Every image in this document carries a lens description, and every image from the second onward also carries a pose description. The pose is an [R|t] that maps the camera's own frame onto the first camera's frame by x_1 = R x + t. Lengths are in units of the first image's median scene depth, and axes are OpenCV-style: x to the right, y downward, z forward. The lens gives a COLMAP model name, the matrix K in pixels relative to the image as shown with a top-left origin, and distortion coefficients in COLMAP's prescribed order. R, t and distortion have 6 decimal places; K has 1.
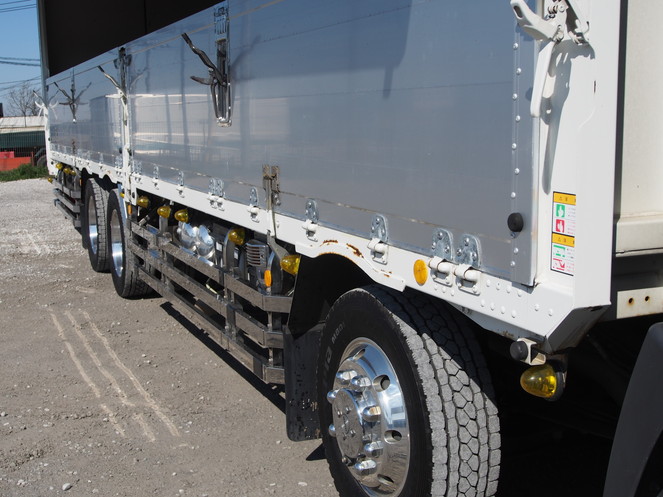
lens RADIAL K [[860.3, 0, 329.7], [0, 860.3, 250.8], [0, 0, 1]] dist [-0.038137, 0.000000]
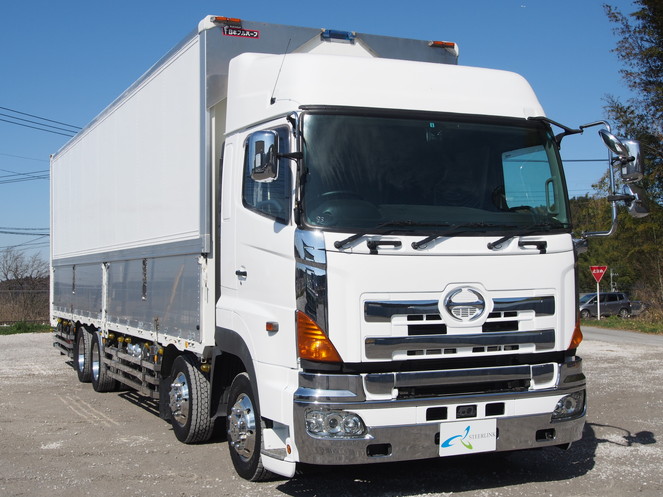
lens RADIAL K [[948.2, 0, 327.5], [0, 948.2, 248.4], [0, 0, 1]] dist [0.001372, 0.000000]
pose [[0.999966, 0.007947, 0.002323, 0.245350], [-0.007382, 0.982822, -0.184407, 0.127983], [-0.003749, 0.184384, 0.982847, -1.061050]]
